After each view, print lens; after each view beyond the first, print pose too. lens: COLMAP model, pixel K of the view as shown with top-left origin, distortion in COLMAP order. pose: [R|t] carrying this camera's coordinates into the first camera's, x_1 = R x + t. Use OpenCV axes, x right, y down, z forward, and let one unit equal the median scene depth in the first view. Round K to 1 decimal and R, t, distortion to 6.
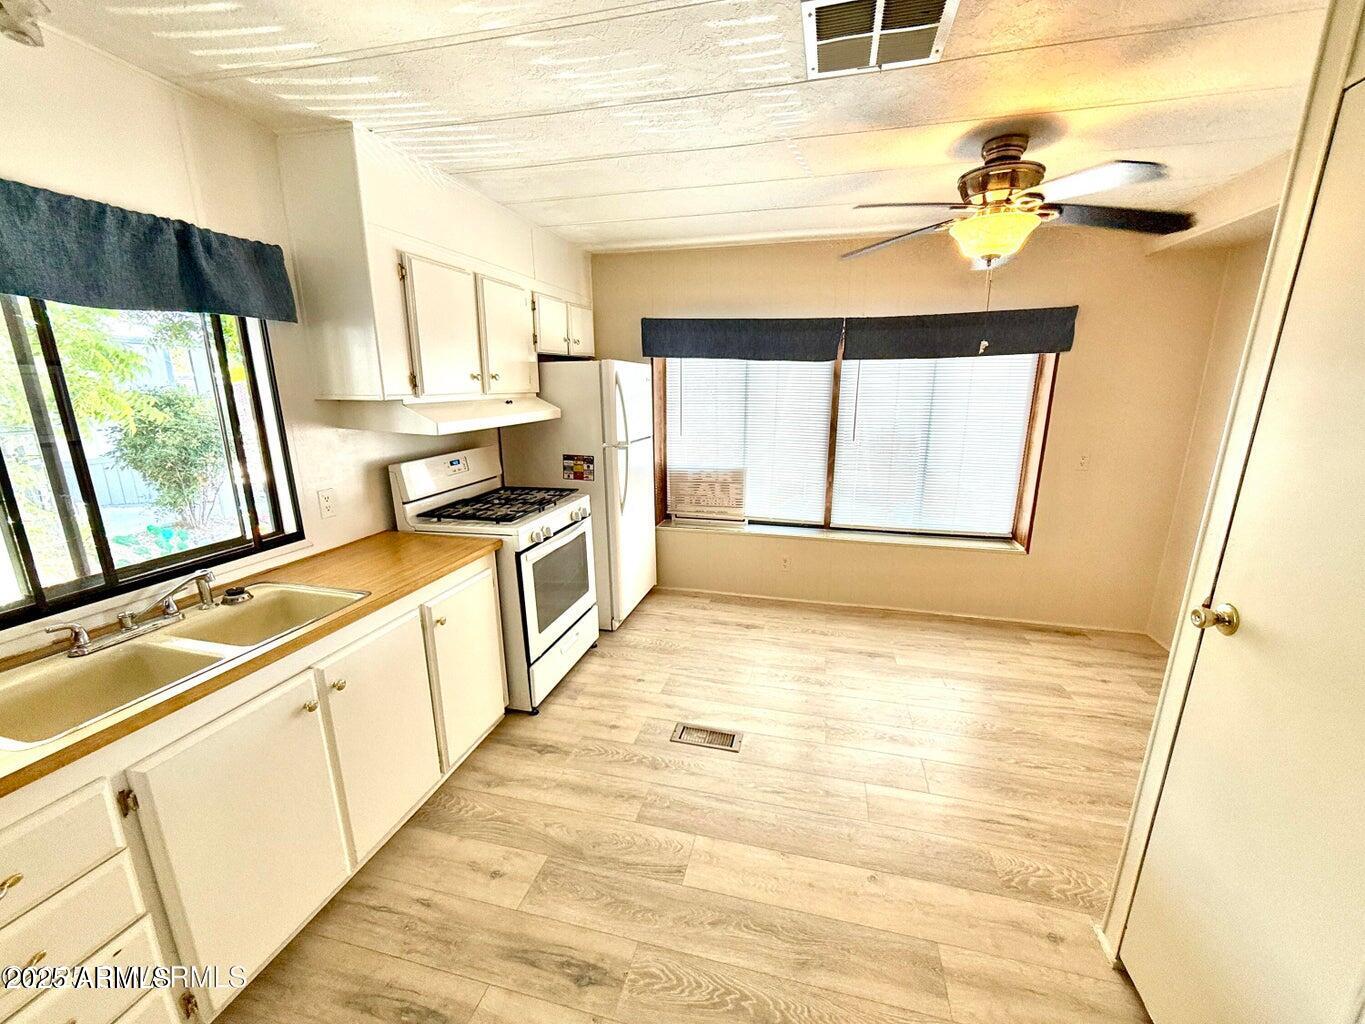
lens RADIAL K [[540.0, 0, 682.5], [0, 540.0, 512.0], [0, 0, 1]] dist [-0.000238, 0.000021]
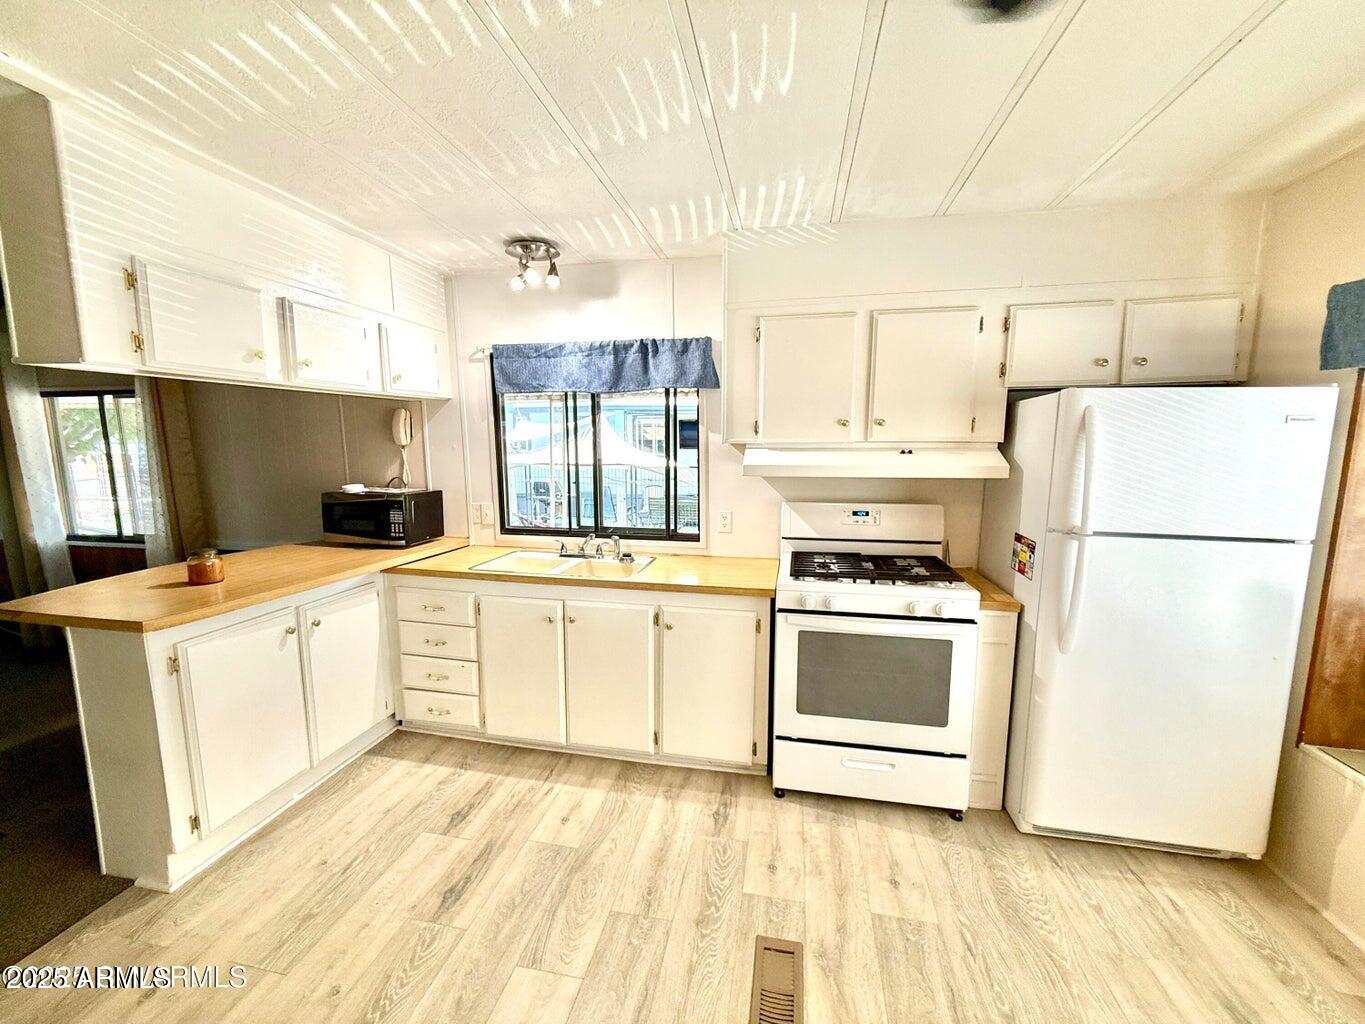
lens RADIAL K [[540.0, 0, 682.5], [0, 540.0, 512.0], [0, 0, 1]] dist [-0.000238, 0.000021]
pose [[0.059311, 0.132330, -0.989430, 0.584864], [-0.235192, 0.965124, 0.114981, -0.154023], [0.970138, 0.225886, 0.088366, 0.734737]]
